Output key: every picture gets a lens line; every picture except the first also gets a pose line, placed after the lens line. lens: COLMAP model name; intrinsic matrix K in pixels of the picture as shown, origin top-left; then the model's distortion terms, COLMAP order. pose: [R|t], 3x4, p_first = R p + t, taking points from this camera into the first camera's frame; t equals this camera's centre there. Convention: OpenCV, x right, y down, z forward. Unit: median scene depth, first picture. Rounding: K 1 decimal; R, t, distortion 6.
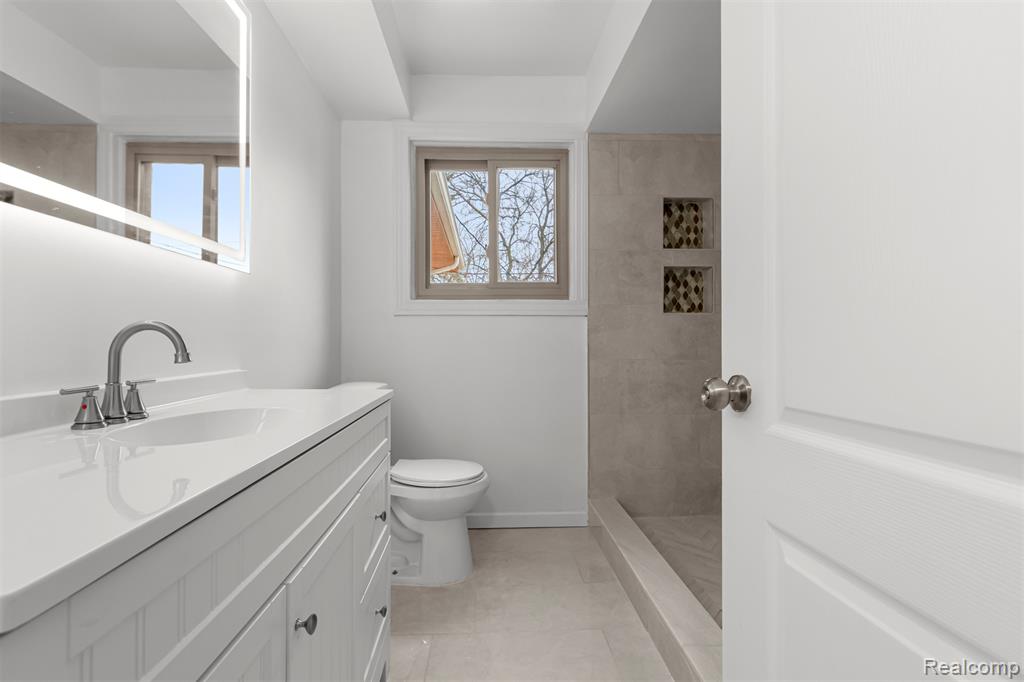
lens RADIAL K [[467.8, 0, 502.5], [0, 467.8, 338.1], [0, 0, 1]] dist [0.000329, -0.000307]
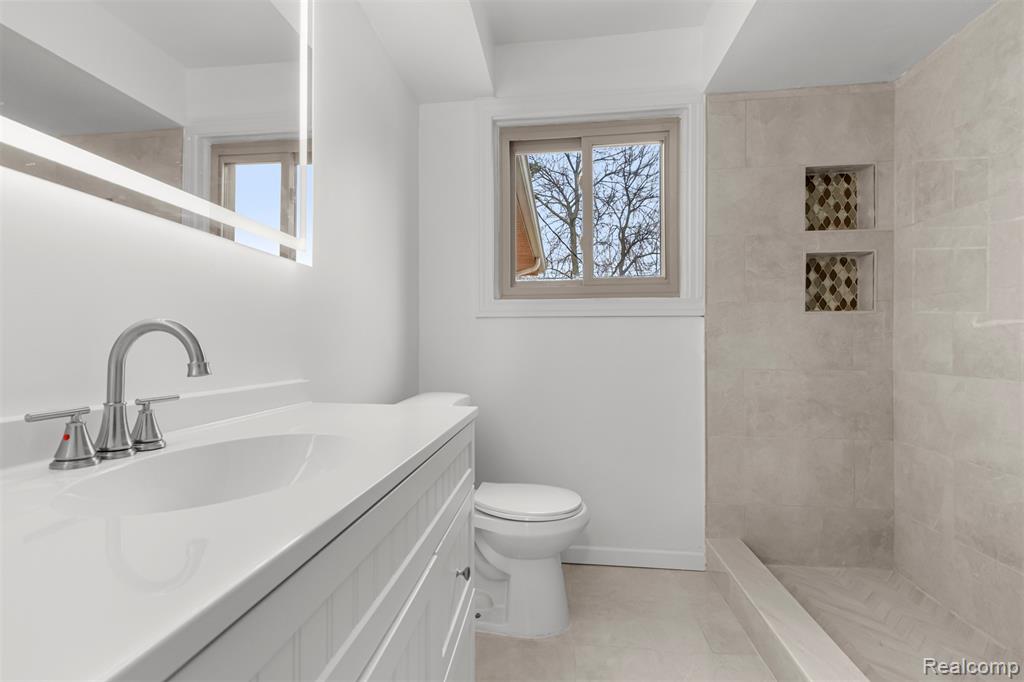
lens RADIAL K [[467.8, 0, 504.2], [0, 467.8, 345.4], [0, 0, 1]] dist [0.000329, -0.000307]
pose [[0.987028, 0.000905, -0.160544, -0.036178], [-0.000169, 0.999989, 0.004599, 0.000594], [0.160547, -0.004512, 0.987018, 0.129790]]
